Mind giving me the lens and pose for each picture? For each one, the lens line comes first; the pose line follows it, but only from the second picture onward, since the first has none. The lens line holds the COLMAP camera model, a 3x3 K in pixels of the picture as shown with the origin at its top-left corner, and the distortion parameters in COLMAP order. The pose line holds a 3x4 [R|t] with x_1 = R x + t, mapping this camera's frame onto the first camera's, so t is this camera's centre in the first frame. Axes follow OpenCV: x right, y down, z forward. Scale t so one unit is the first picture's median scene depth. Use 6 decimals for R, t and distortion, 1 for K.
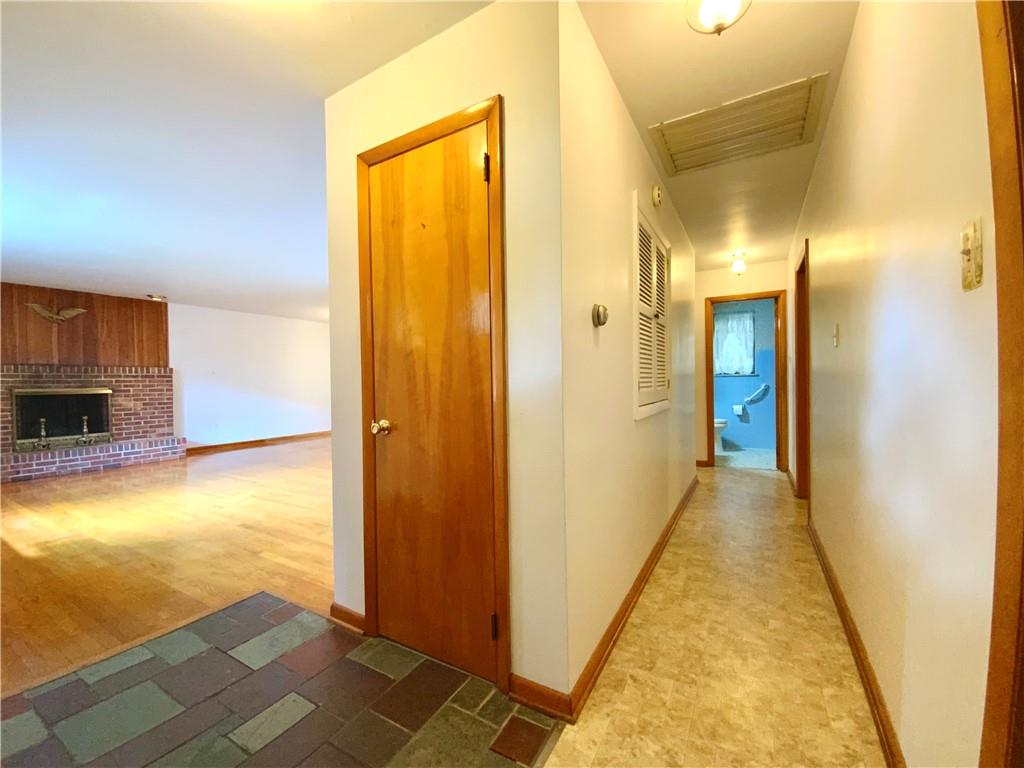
lens RADIAL K [[415.4, 0, 513.2], [0, 415.4, 383.1], [0, 0, 1]] dist [0.008960, -0.011290]
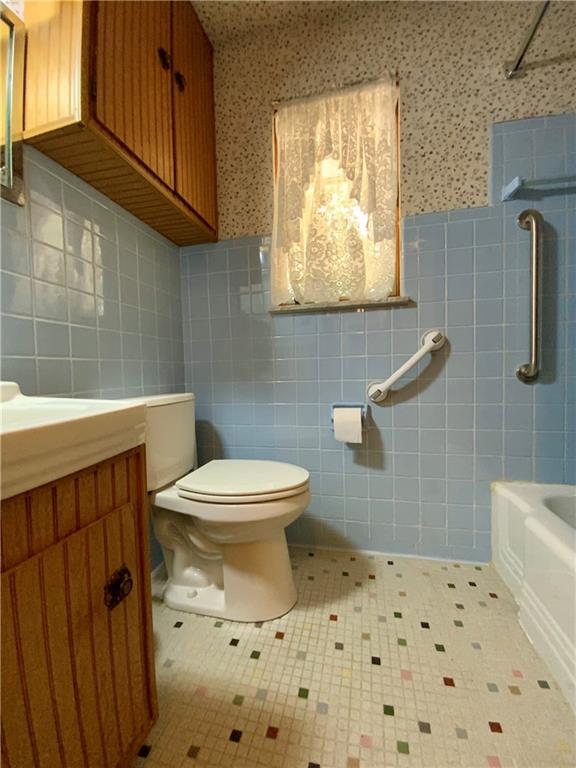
lens RADIAL K [[311.6, 0, 287.7], [0, 311.6, 382.1], [0, 0, 1]] dist [0.008960, -0.011290]
pose [[0.956391, -0.017638, 0.291557, 0.438640], [0.011743, 0.999690, 0.021957, 0.029329], [-0.291853, -0.017576, 0.956302, 0.808717]]
